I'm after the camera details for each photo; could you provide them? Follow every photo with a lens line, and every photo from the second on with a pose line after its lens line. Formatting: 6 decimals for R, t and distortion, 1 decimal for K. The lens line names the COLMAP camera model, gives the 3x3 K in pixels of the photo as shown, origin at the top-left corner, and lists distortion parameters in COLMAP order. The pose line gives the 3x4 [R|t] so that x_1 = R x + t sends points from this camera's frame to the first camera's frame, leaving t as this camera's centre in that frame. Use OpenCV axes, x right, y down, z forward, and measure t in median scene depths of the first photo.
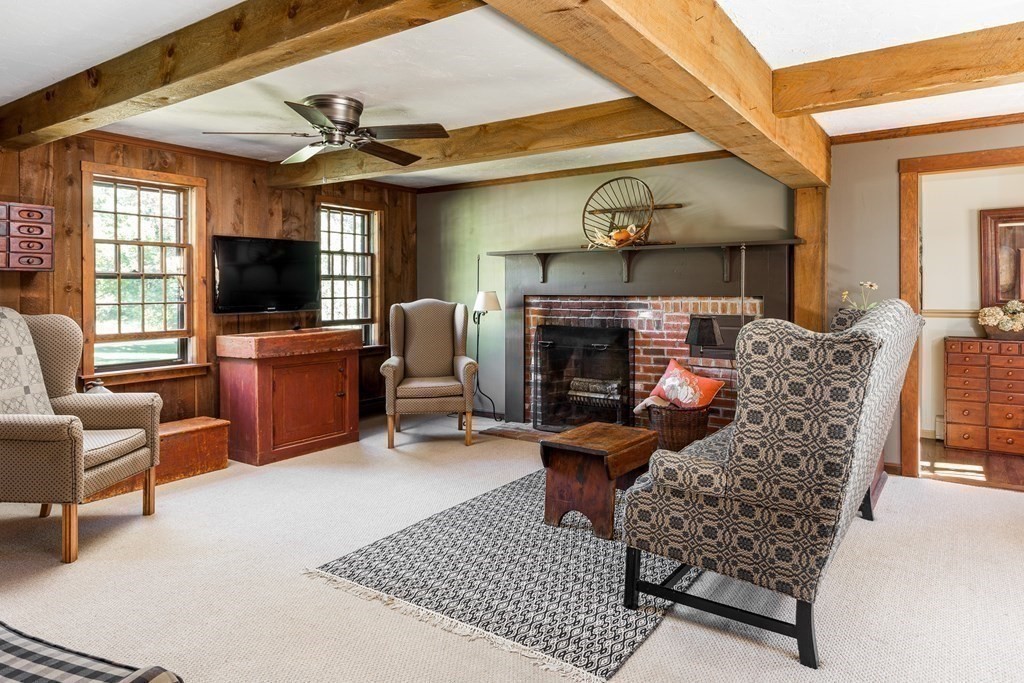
lens RADIAL K [[639.2, 0, 514.3], [0, 639.2, 337.7], [0, 0, 1]] dist [0.001945, 0.000391]
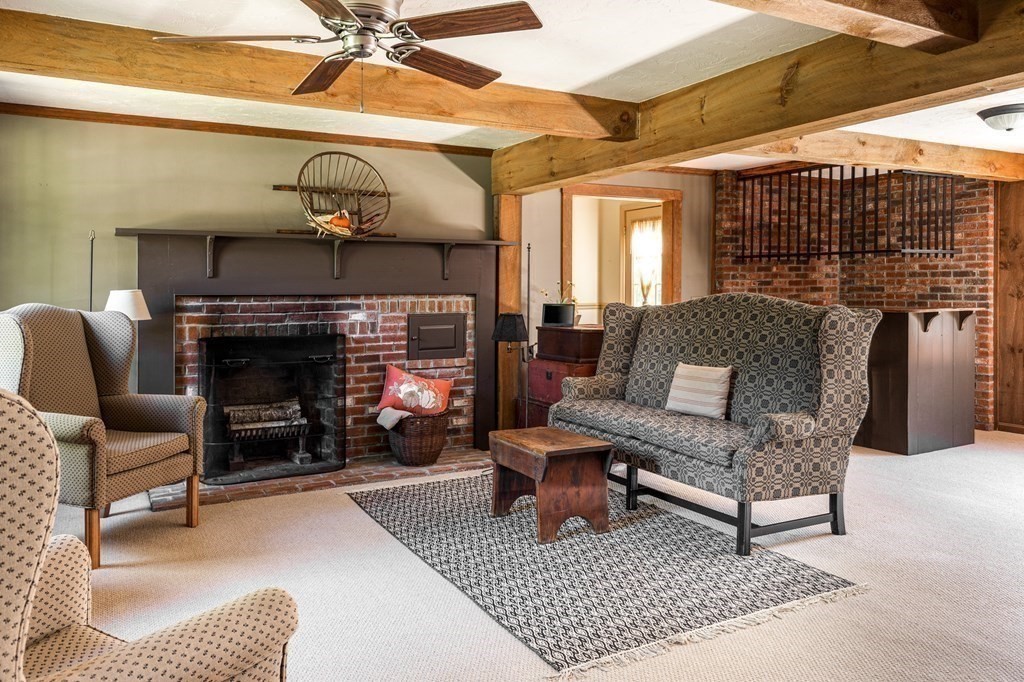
lens RADIAL K [[741.7, 0, 511.8], [0, 741.7, 344.5], [0, 0, 1]] dist [-0.002122, 0.000011]
pose [[0.450657, -0.066310, 0.890231, -0.600868], [0.068876, 0.996848, 0.039385, -0.024001], [-0.890036, 0.043566, 0.453804, 0.371395]]
